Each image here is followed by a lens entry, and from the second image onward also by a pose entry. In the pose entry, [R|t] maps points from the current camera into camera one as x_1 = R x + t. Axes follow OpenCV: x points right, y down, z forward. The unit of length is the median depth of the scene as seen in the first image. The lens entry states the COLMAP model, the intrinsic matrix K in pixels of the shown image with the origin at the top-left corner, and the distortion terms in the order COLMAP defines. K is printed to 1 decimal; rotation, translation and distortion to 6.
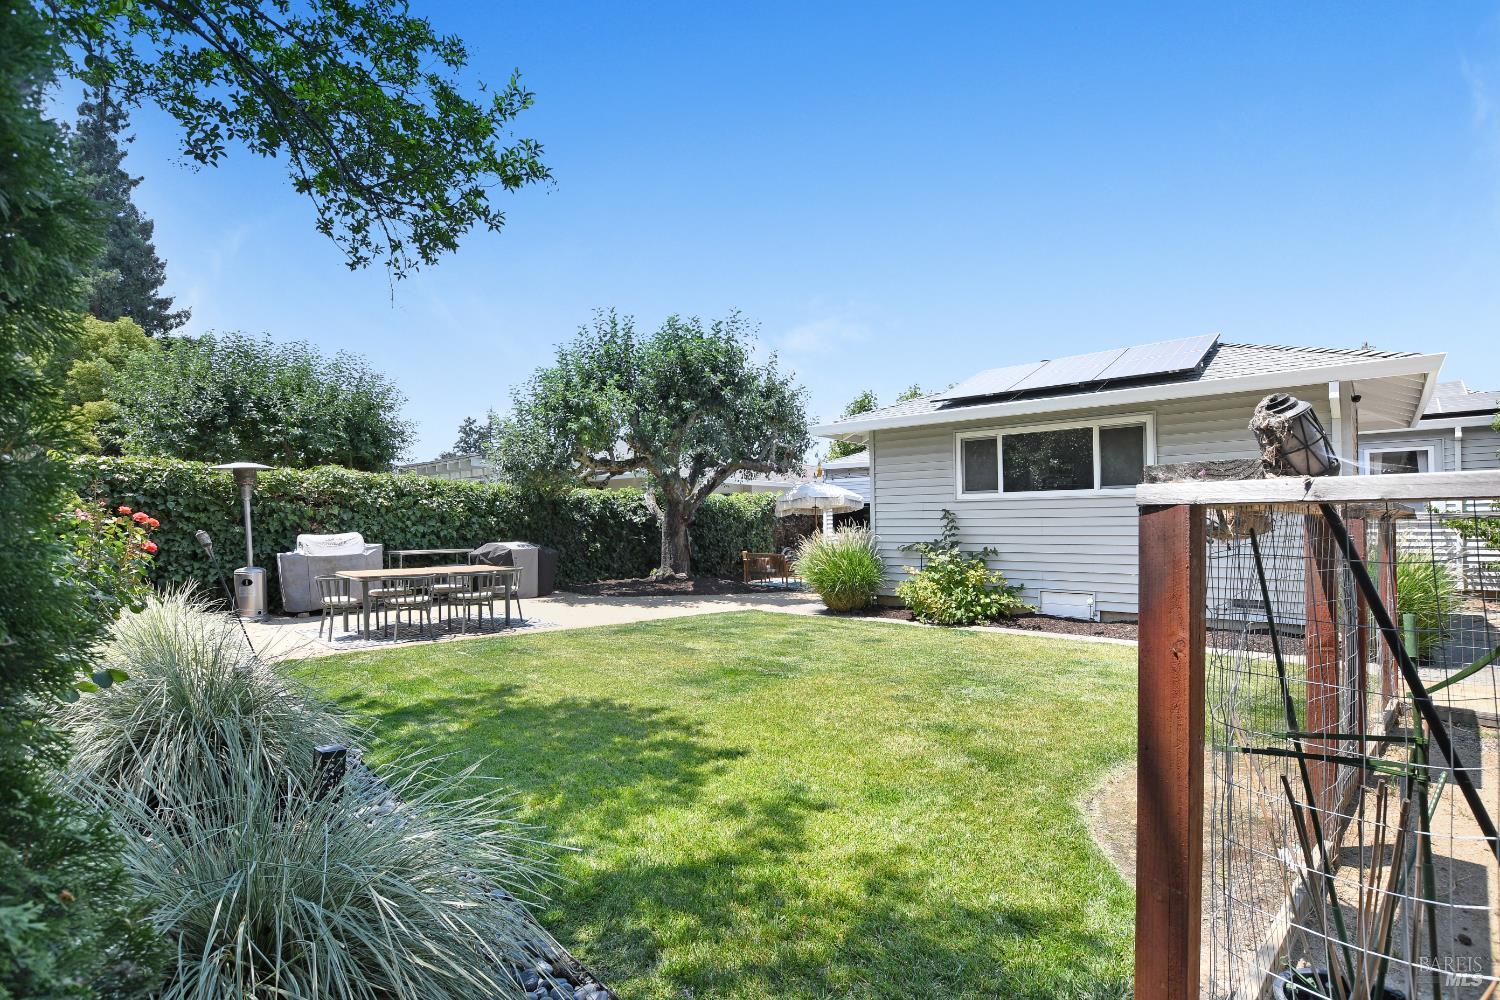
lens RADIAL K [[692.7, 0, 750.0], [0, 692.7, 500.0], [0, 0, 1]] dist [-0.035981, 0.000447]
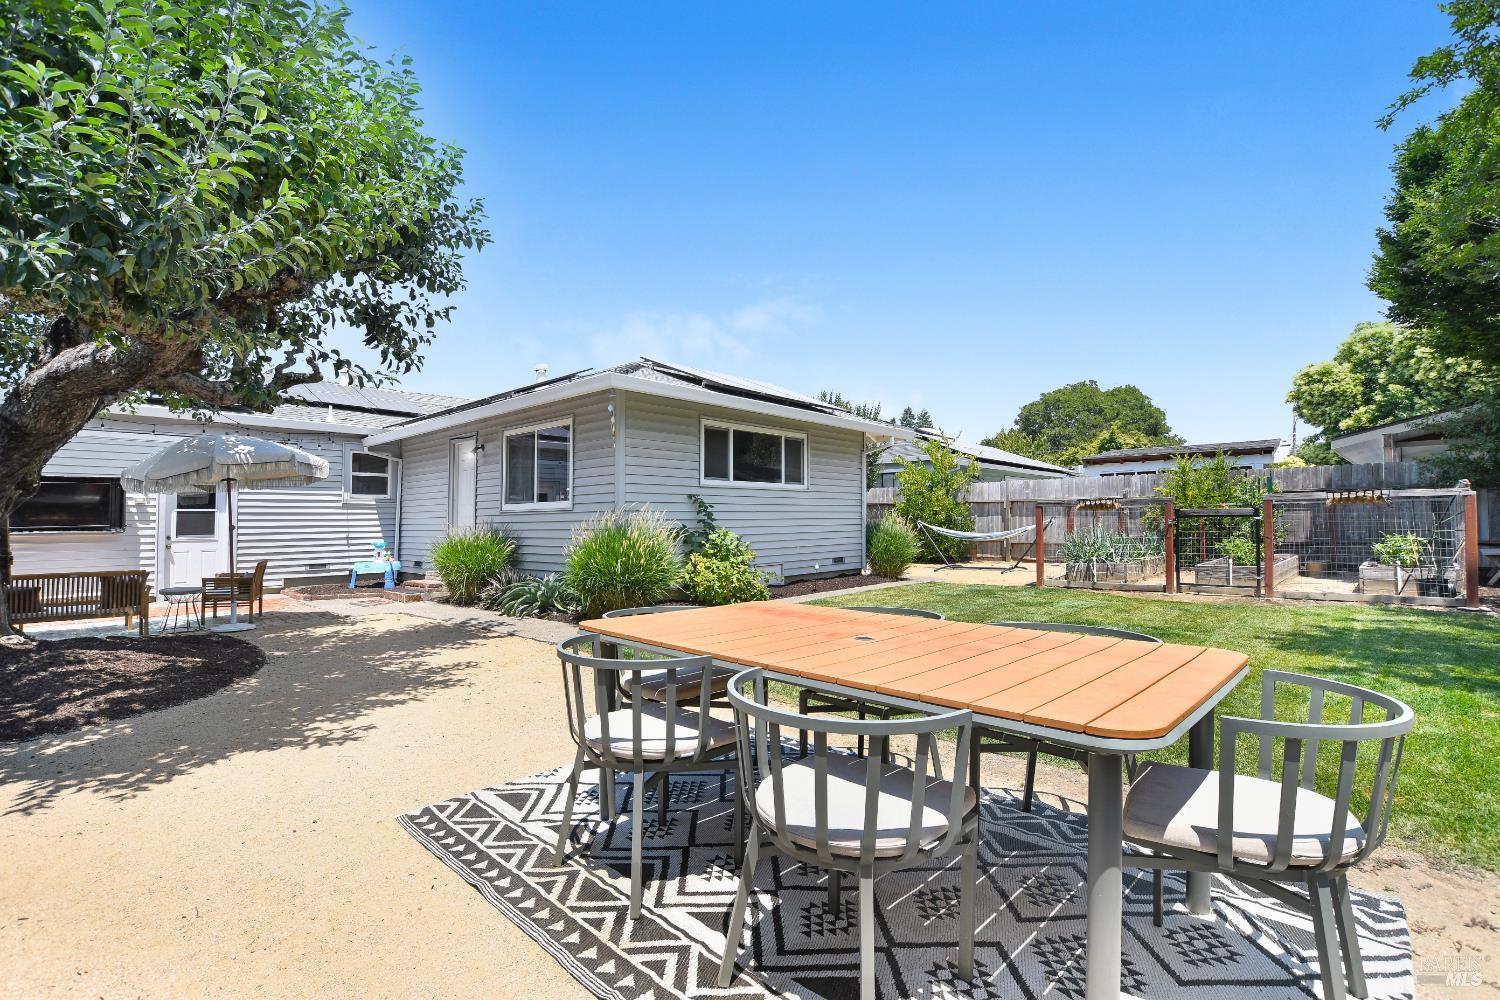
lens RADIAL K [[647.9, 0, 753.1], [0, 647.9, 507.0], [0, 0, 1]] dist [-0.014840, 0.000593]
pose [[0.029404, 0.021820, 0.999329, -0.723780], [-0.033208, 0.999231, -0.020841, 0.055753], [-0.999016, -0.032573, 0.030106, 1.015453]]
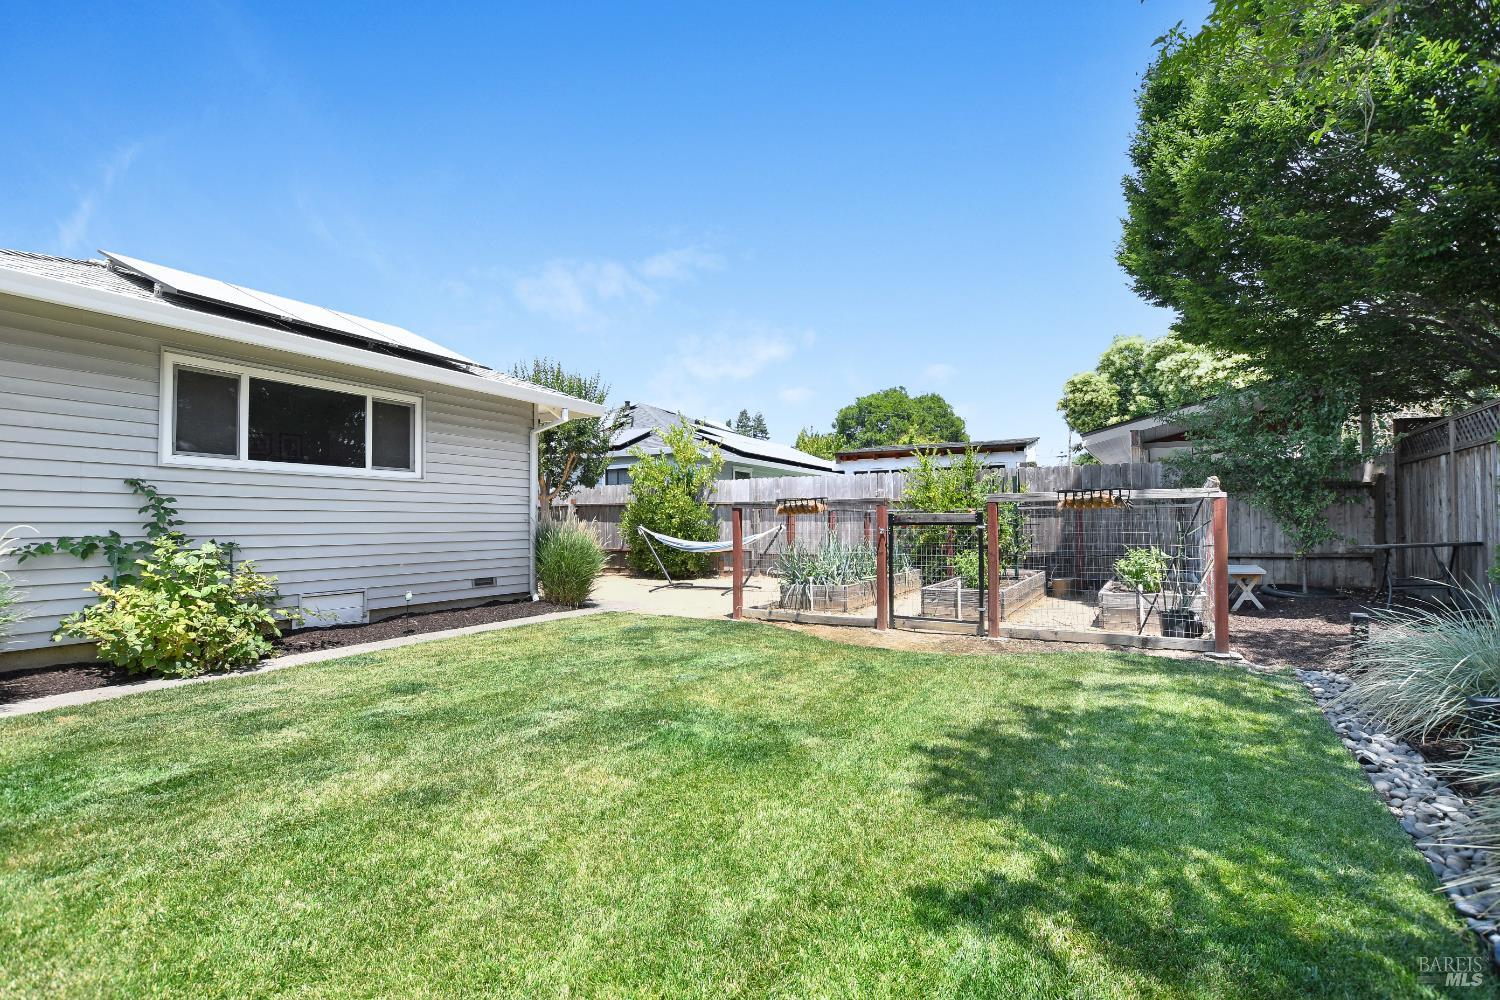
lens RADIAL K [[692.7, 0, 750.0], [0, 692.7, 500.0], [0, 0, 1]] dist [-0.035981, 0.000447]
pose [[-0.230727, 0.033518, 0.972441, -0.430525], [-0.038915, 0.998289, -0.043642, 0.041328], [-0.972240, -0.047912, -0.229028, 0.725838]]
